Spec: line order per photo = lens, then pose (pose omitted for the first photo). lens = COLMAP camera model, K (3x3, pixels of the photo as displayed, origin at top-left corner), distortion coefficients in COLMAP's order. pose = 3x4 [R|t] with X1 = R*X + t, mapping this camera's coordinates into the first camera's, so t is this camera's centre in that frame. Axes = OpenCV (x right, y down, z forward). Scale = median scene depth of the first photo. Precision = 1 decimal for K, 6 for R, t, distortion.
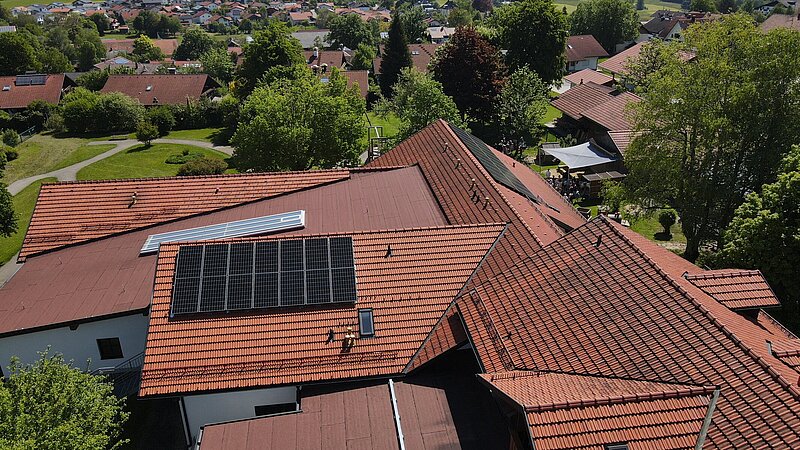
lens RADIAL K [[582.7, 0, 400.0], [0, 582.7, 225.0], [0, 0, 1]] dist [0.000772, -0.004393]
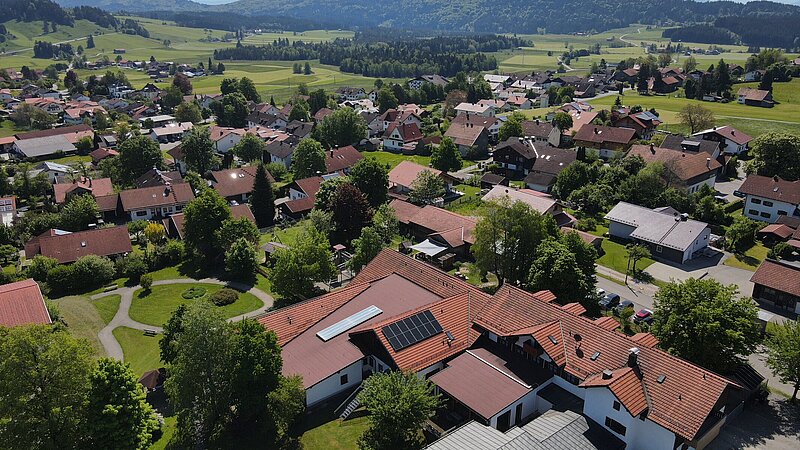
lens RADIAL K [[582.7, 0, 400.0], [0, 582.7, 225.0], [0, 0, 1]] dist [0.000772, -0.004393]
pose [[0.852673, -0.167121, 0.494994, -1.002614], [0.206282, 0.978171, -0.025089, -0.220363], [-0.479996, 0.123502, 0.868534, -0.925295]]
